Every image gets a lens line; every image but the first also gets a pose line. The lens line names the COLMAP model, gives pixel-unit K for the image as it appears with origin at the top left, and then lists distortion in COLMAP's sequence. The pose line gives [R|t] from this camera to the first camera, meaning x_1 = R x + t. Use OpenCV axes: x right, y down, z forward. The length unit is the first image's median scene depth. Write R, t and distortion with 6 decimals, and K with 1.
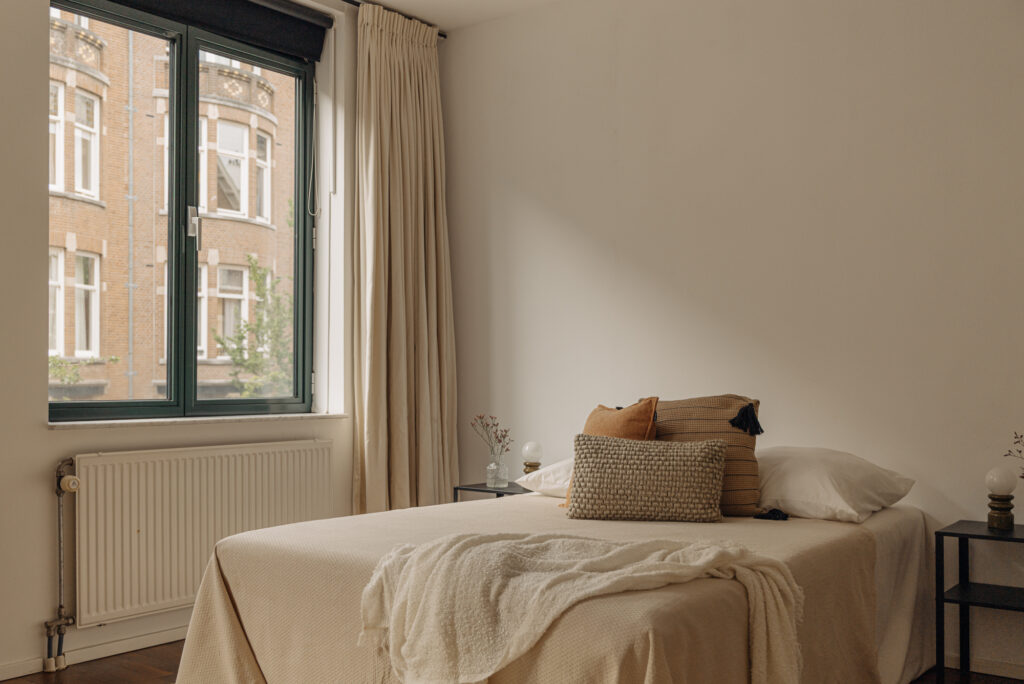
lens RADIAL K [[937.9, 0, 512.0], [0, 937.9, 342.0], [0, 0, 1]] dist [0.021154, 0.008302]
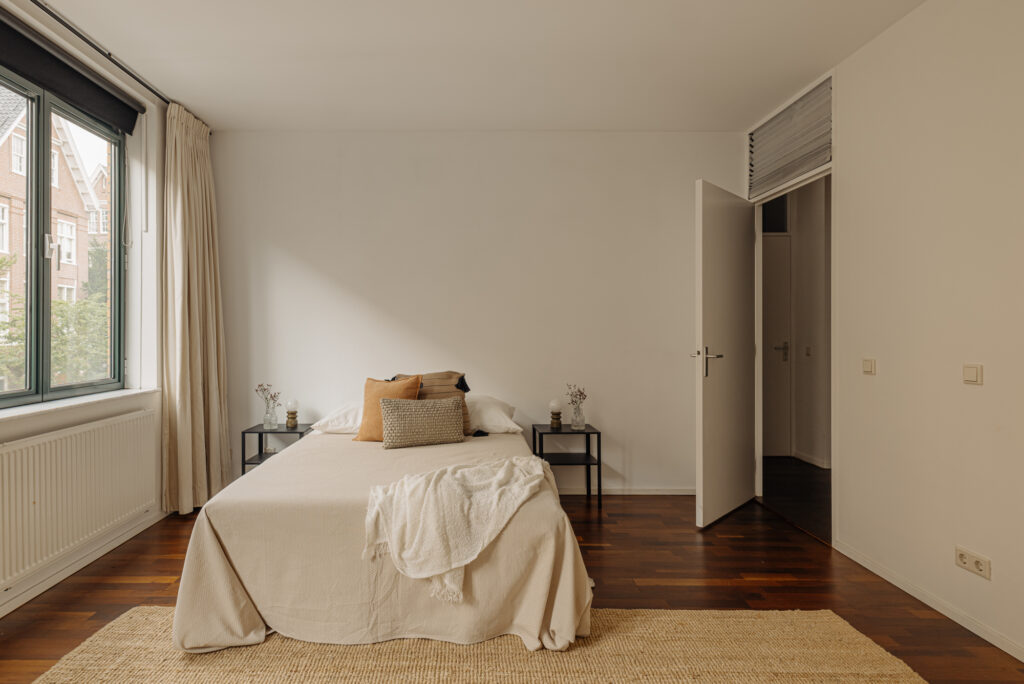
lens RADIAL K [[499.5, 0, 504.3], [0, 499.5, 322.9], [0, 0, 1]] dist [0.001675, 0.000264]
pose [[0.820495, 0.019164, 0.571332, -0.253657], [-0.015857, 0.999816, -0.010764, -0.031678], [-0.571433, -0.000228, 0.820649, 0.116001]]
